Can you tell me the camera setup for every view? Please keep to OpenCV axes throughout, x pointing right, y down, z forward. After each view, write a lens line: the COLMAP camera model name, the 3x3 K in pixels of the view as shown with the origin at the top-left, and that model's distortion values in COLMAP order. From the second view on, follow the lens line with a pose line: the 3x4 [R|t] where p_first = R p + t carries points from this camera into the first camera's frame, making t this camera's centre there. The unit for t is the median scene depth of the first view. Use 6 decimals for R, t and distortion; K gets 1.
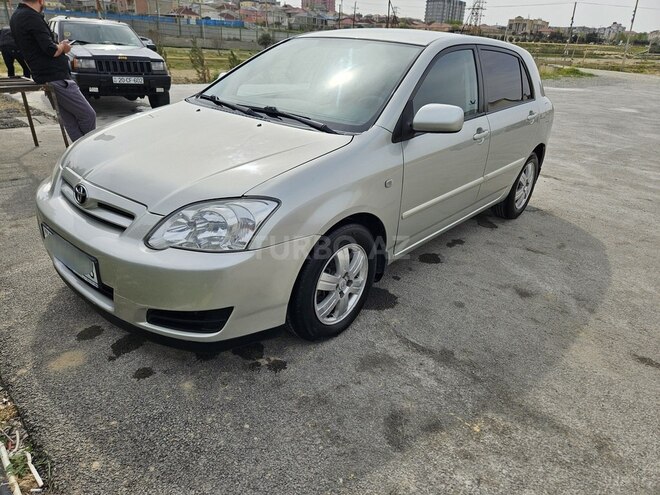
lens RADIAL K [[444.3, 0, 330.4], [0, 444.3, 244.3], [0, 0, 1]] dist [0.069828, -0.060514]
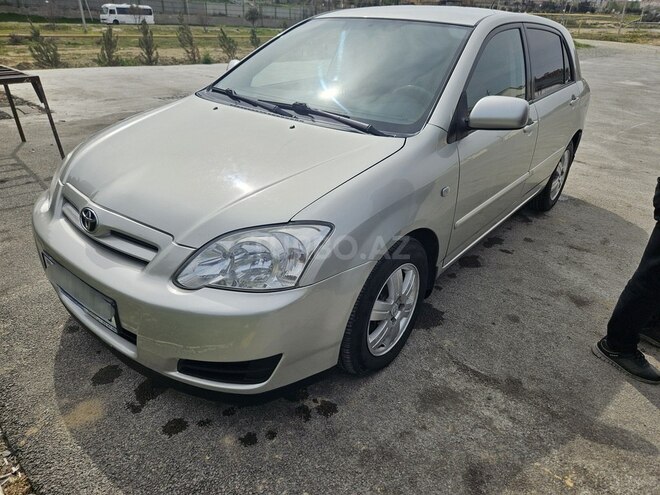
lens RADIAL K [[444.6, 0, 336.3], [0, 444.6, 249.9], [0, 0, 1]] dist [0.068140, -0.057237]
pose [[0.999283, -0.030386, 0.022600, -0.101320], [0.029061, 0.997961, 0.056820, -0.077962], [-0.024281, -0.056122, 0.998129, 0.132934]]
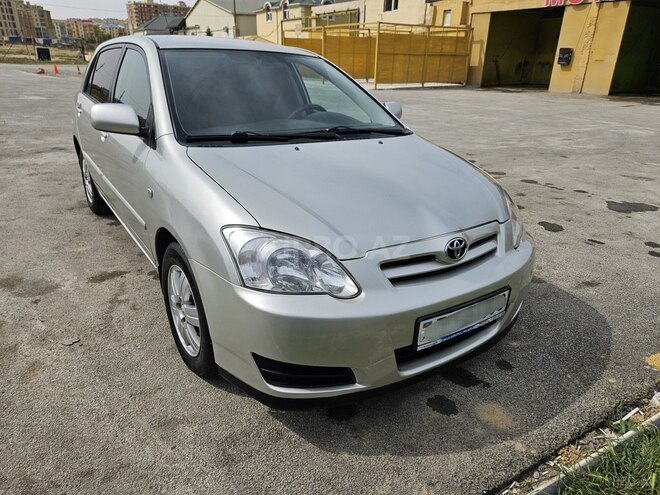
lens RADIAL K [[444.3, 0, 330.4], [0, 444.3, 244.3], [0, 0, 1]] dist [0.069828, -0.060514]
pose [[0.257801, -0.406308, 0.876614, -1.203734], [0.377080, 0.877644, 0.295891, -0.410892], [-0.889578, 0.254273, 0.379468, 0.767654]]
